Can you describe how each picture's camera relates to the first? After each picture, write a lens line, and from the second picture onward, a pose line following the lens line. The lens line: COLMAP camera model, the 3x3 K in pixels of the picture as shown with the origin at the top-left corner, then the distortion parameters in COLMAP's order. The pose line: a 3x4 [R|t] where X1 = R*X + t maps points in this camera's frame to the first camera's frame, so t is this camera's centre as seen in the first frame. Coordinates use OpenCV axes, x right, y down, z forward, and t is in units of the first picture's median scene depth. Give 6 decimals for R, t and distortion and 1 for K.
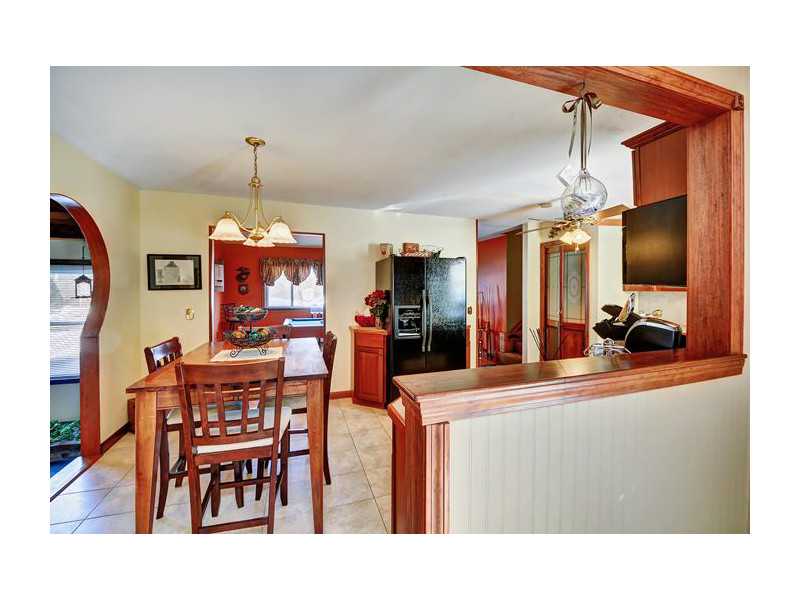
lens RADIAL K [[320.4, 0, 402.3], [0, 320.4, 295.3], [0, 0, 1]] dist [-0.001026, -0.001237]
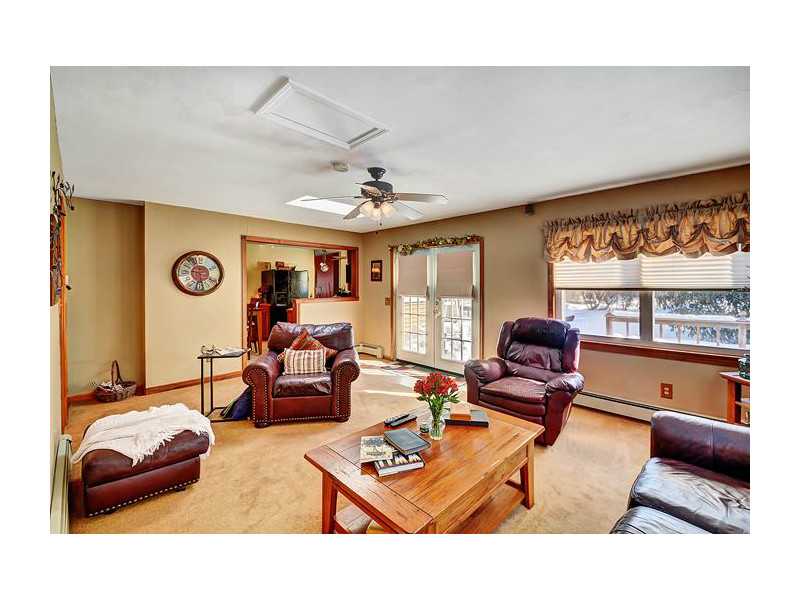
lens RADIAL K [[320.4, 0, 402.0], [0, 320.4, 294.5], [0, 0, 1]] dist [-0.001026, -0.001237]
pose [[0.897981, -0.003790, 0.440017, -0.190912], [-0.004287, 0.999840, 0.017361, 0.002828], [-0.440013, -0.017476, 0.897821, -1.272994]]
